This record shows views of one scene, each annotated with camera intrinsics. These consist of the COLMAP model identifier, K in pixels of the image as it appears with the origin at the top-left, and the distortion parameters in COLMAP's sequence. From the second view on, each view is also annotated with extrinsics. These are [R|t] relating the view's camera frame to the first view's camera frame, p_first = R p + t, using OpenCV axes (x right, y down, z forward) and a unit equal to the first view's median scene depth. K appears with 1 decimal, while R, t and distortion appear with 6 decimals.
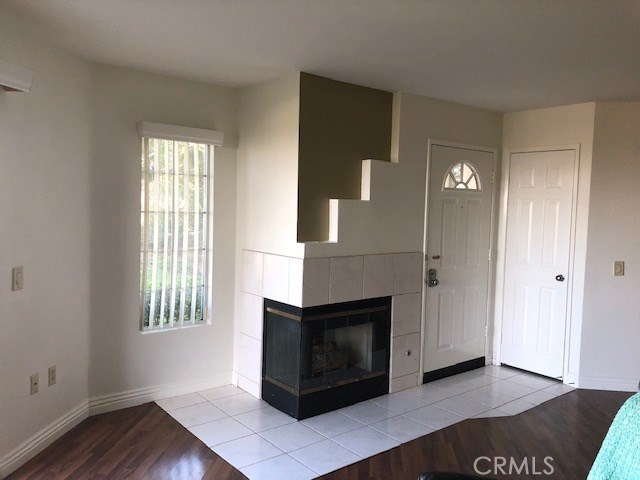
lens RADIAL K [[530.9, 0, 320.0], [0, 530.9, 240.0], [0, 0, 1]] dist [0.002544, 0.005634]
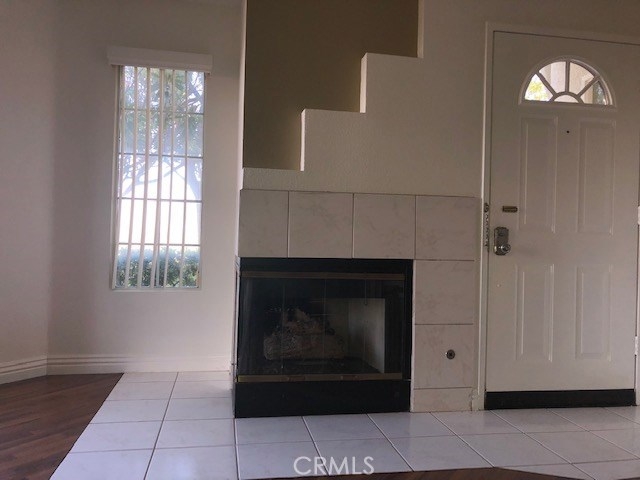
lens RADIAL K [[530.9, 0, 320.0], [0, 530.9, 240.0], [0, 0, 1]] dist [0.002544, 0.005634]
pose [[0.872534, -0.001363, -0.488551, 0.348459], [-0.033462, 0.997481, -0.062545, 0.122873], [0.487406, 0.070920, 0.870291, 0.360856]]
